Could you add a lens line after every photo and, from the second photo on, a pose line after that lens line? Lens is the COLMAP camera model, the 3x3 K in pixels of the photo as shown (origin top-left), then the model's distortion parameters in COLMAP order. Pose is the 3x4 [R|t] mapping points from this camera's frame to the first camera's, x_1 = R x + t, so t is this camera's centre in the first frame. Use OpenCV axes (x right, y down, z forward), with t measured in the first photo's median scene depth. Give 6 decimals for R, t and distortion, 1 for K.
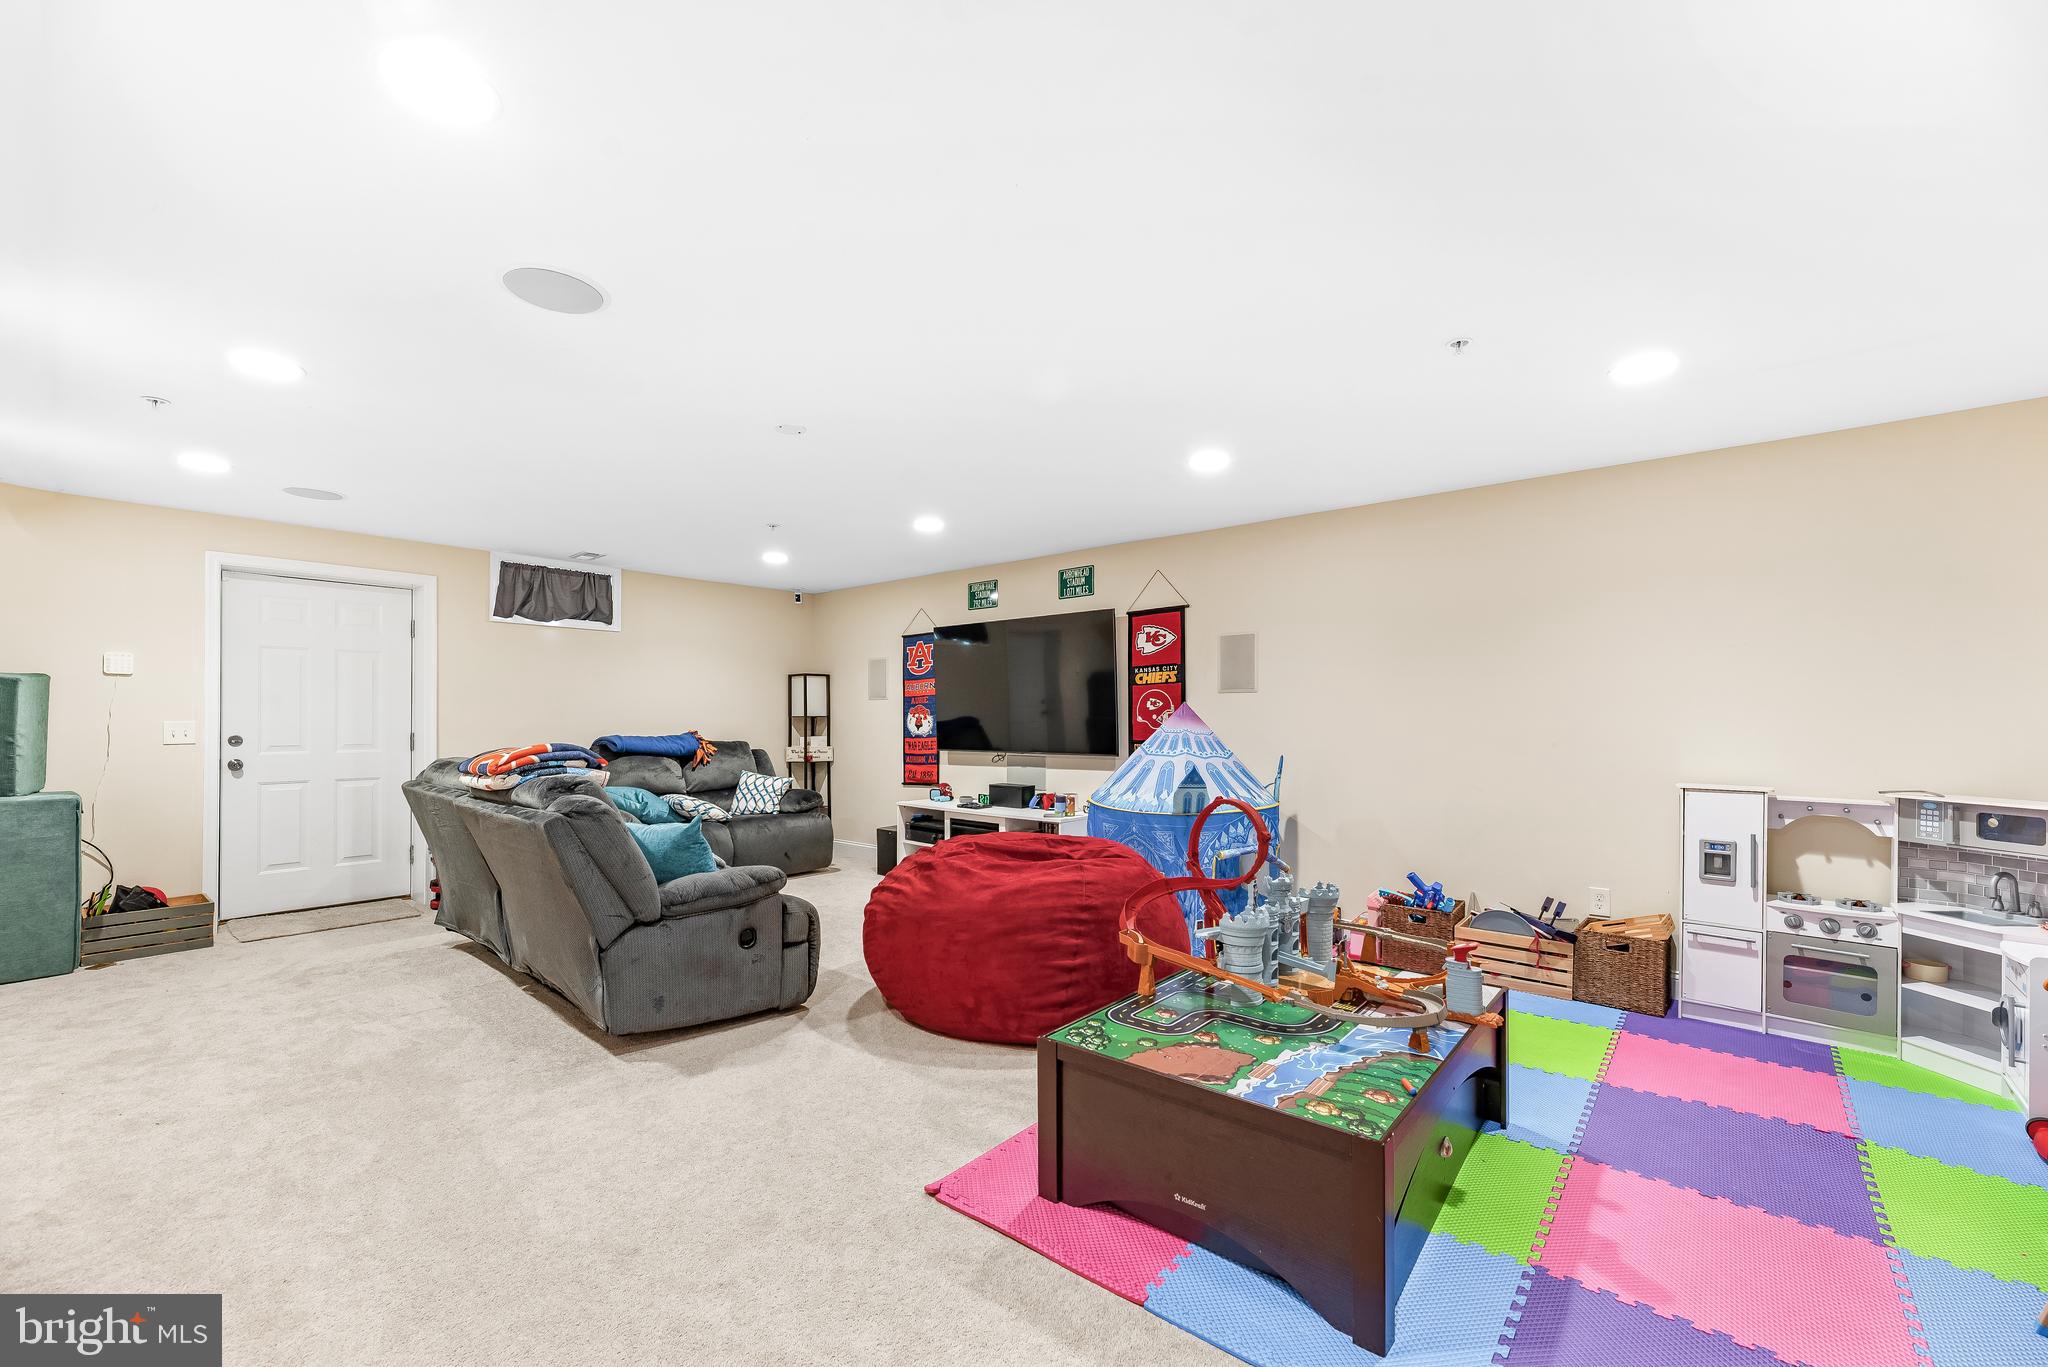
lens RADIAL K [[830.7, 0, 1023.7], [0, 830.7, 716.6], [0, 0, 1]] dist [0.000359, -0.000039]
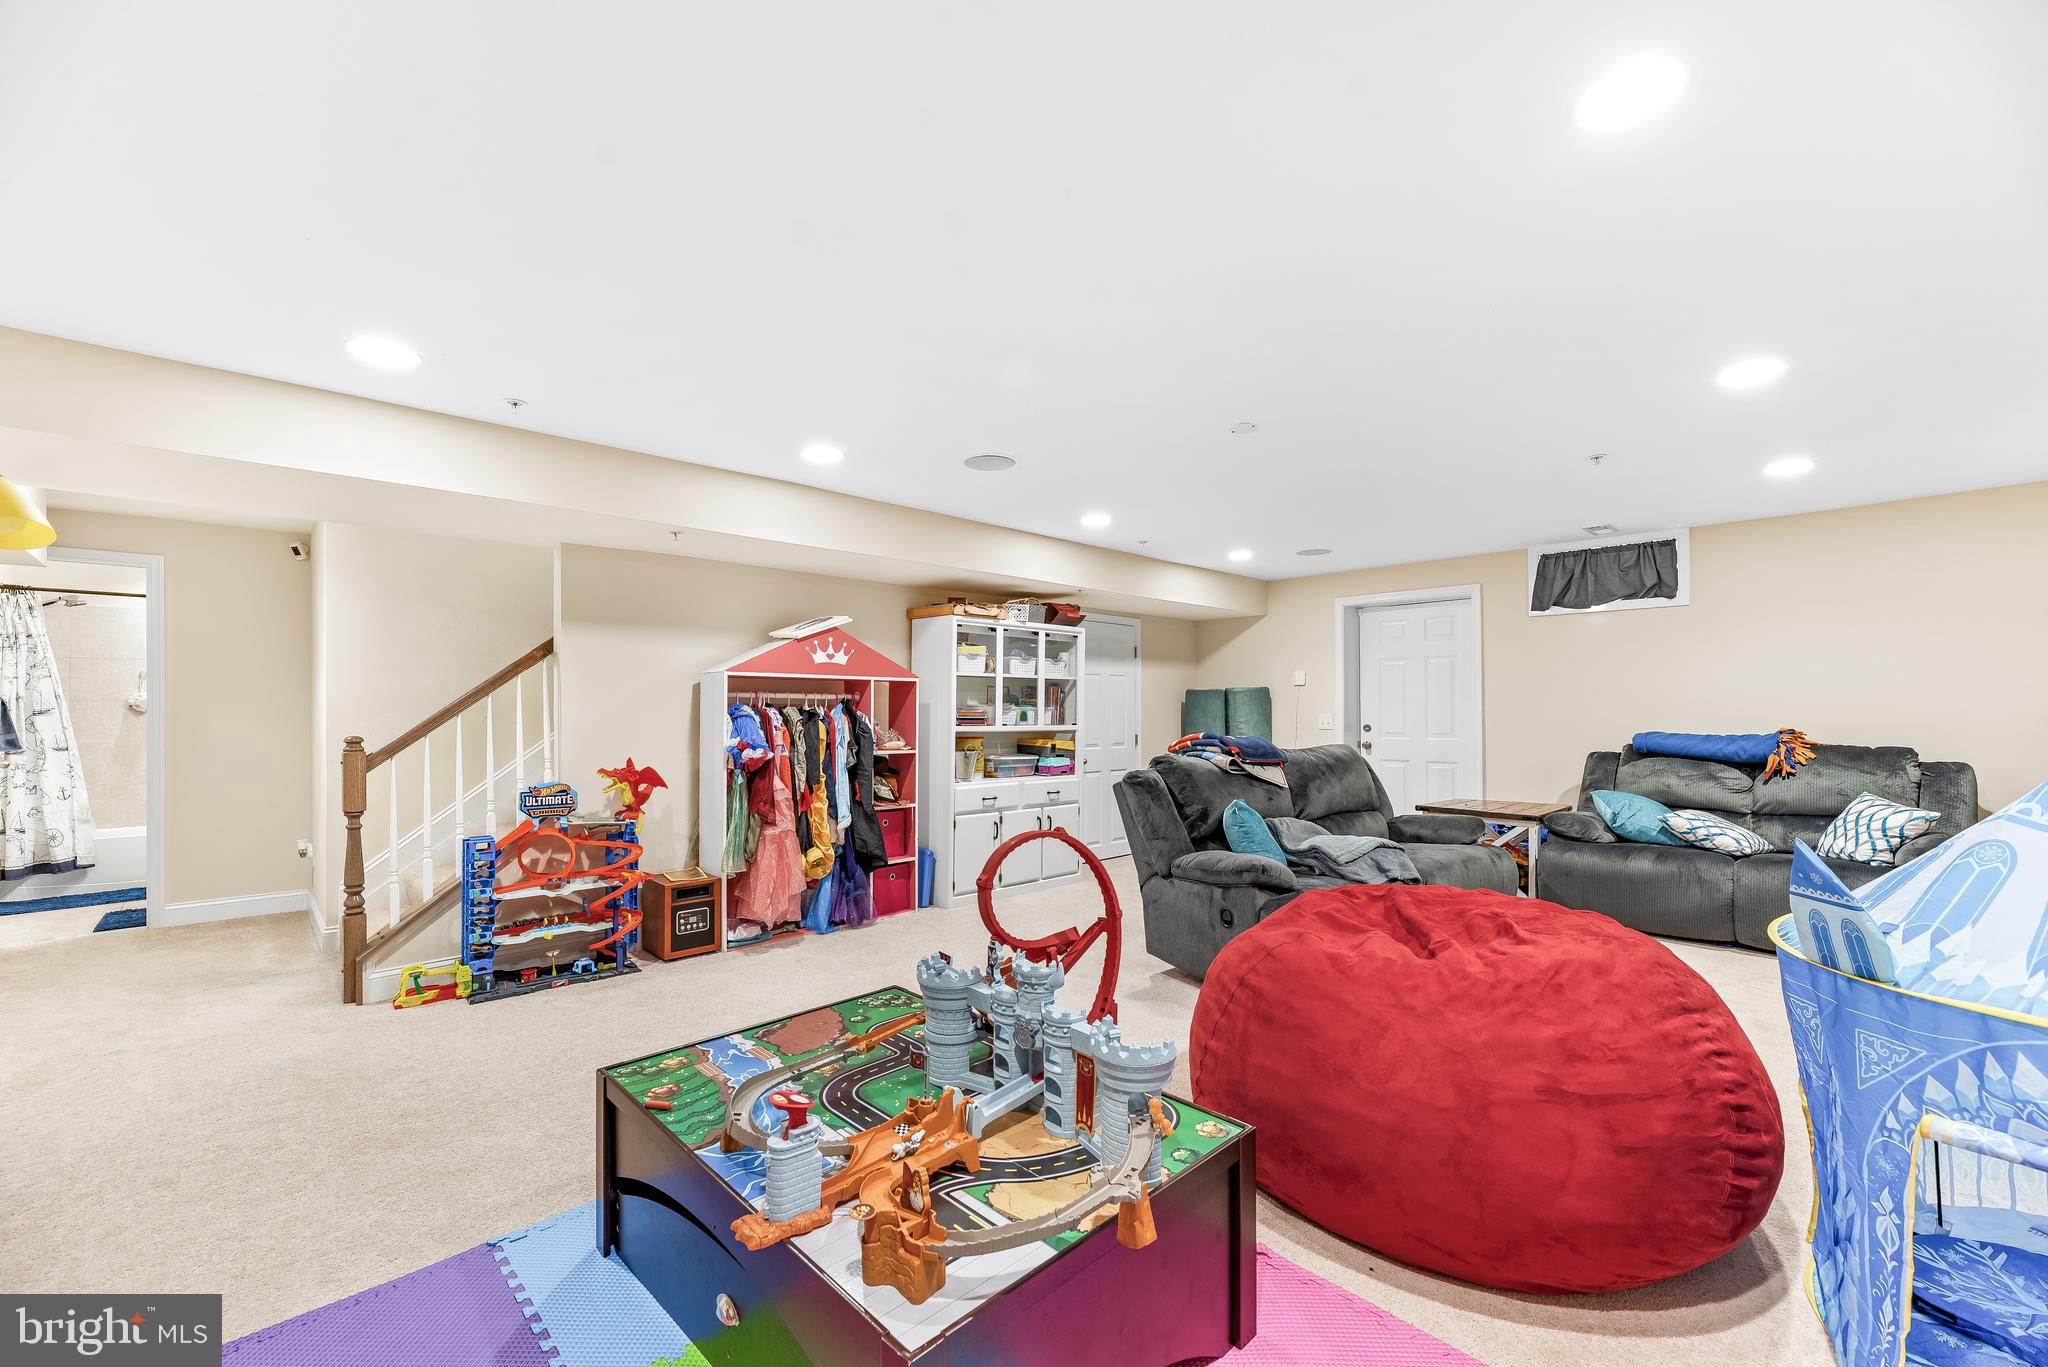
lens RADIAL K [[831.4, 0, 1019.1], [0, 831.4, 709.0], [0, 0, 1]] dist [0.001797, 0.000154]
pose [[-0.102327, -0.003448, -0.994745, 0.391181], [0.005284, 0.999978, -0.004009, -0.000513], [0.994737, -0.005667, -0.102307, 0.431180]]
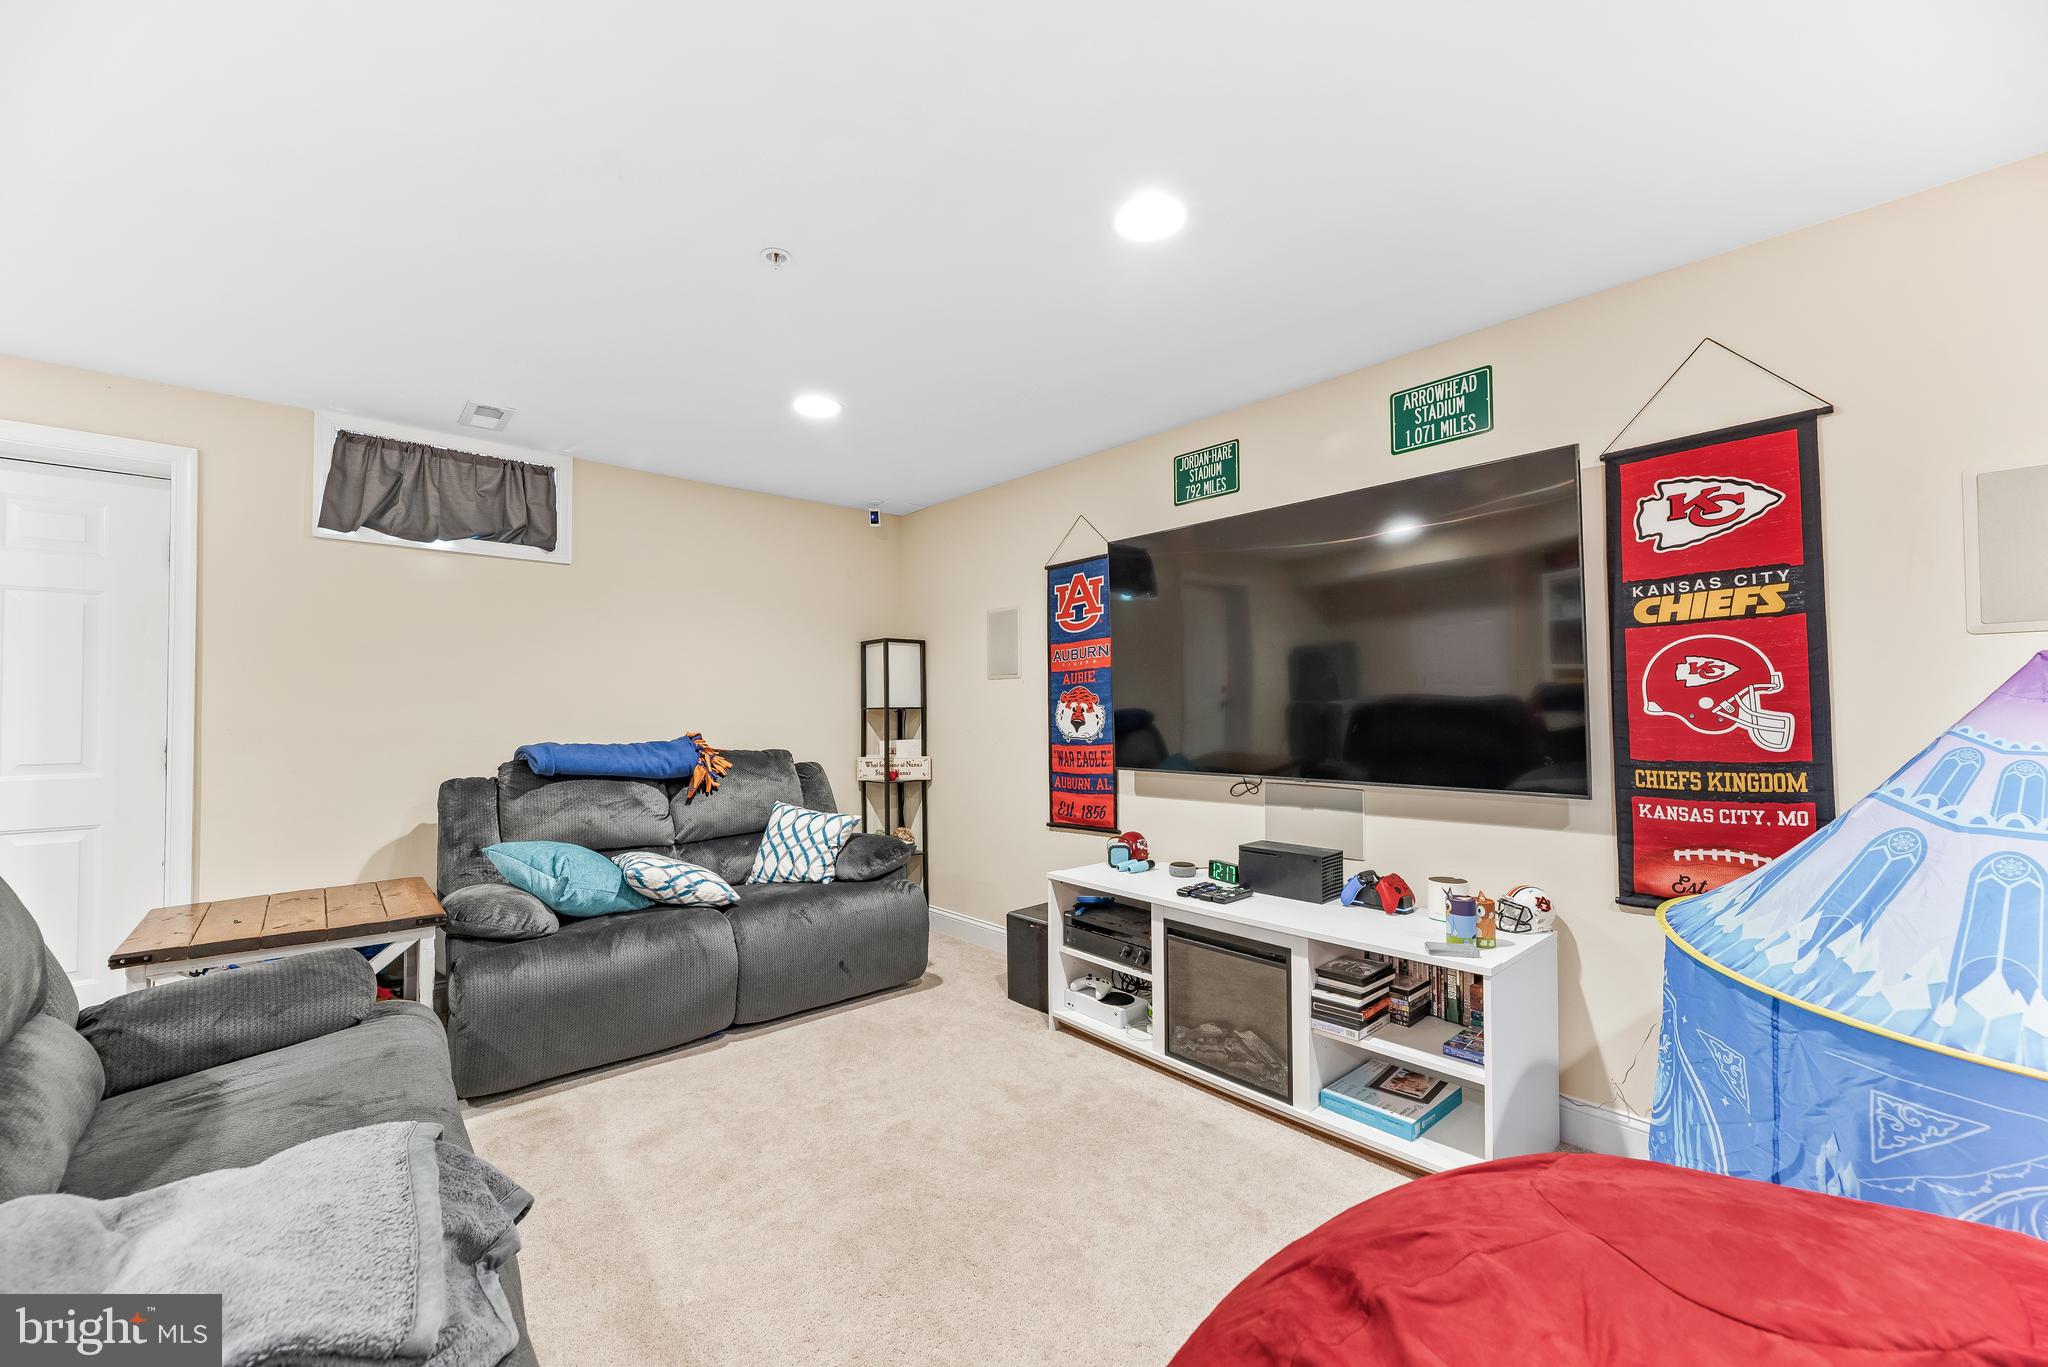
lens RADIAL K [[823.7, 0, 1019.4], [0, 823.7, 690.3], [0, 0, 1]] dist [0.000728, -0.000059]
pose [[0.991256, -0.008264, -0.131697, -0.097466], [0.005378, 0.999738, -0.022256, 0.000939], [0.131847, 0.021353, 0.991040, 0.469858]]
